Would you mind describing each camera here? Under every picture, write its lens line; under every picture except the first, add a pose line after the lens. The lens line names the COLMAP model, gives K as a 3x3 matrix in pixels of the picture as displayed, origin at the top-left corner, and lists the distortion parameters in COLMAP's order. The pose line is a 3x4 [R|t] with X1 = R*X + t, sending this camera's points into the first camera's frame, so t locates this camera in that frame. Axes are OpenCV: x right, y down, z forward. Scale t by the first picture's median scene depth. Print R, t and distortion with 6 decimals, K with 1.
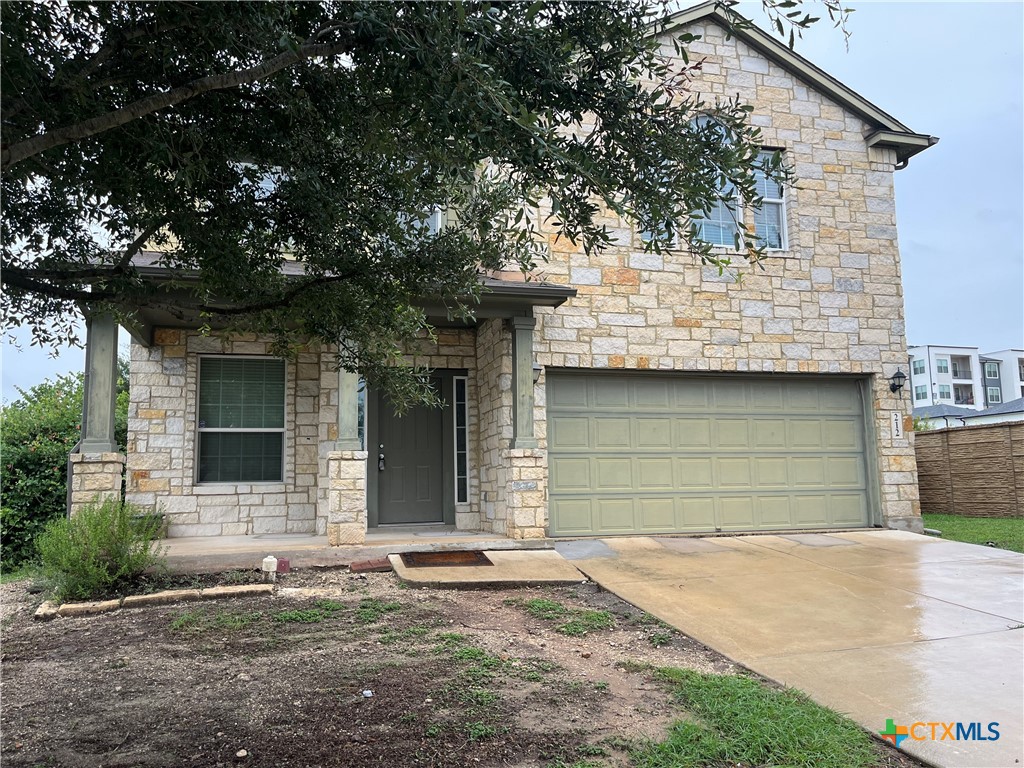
lens RADIAL K [[781.9, 0, 510.7], [0, 781.9, 384.2], [0, 0, 1]] dist [0.049852, -0.055260]
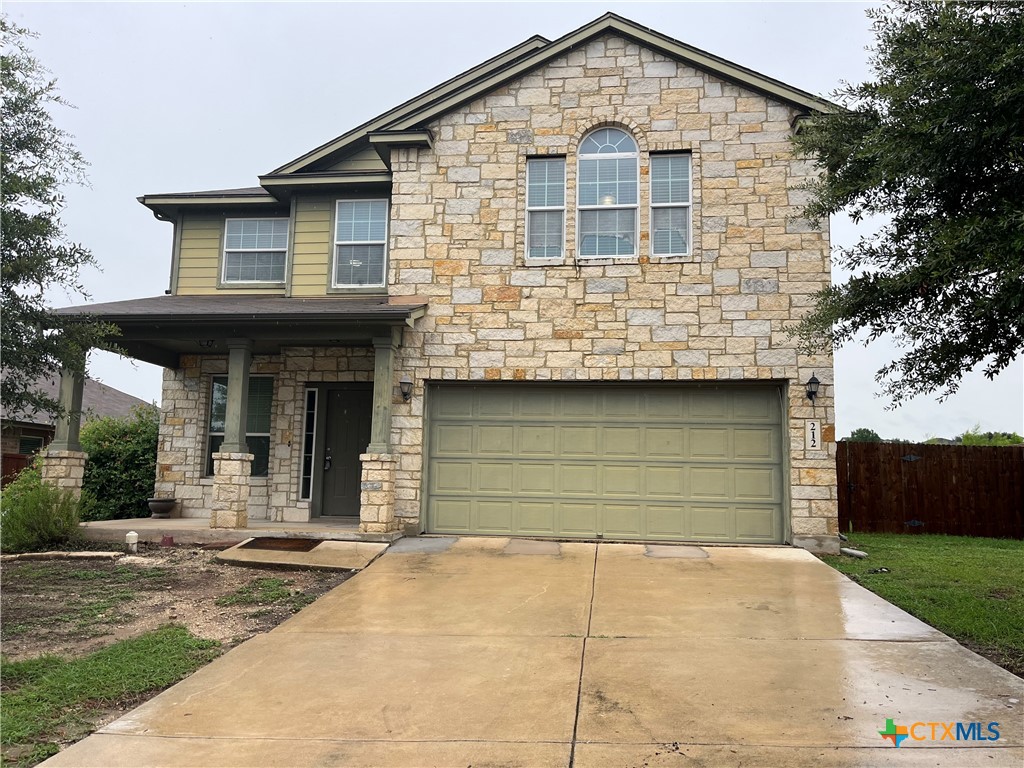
lens RADIAL K [[781.9, 0, 506.8], [0, 781.9, 383.3], [0, 0, 1]] dist [0.049852, -0.055260]
pose [[0.922559, -0.016381, -0.385509, 0.538755], [0.014640, 0.999865, -0.007453, -0.007059], [0.385579, 0.001232, 0.922674, 0.016166]]
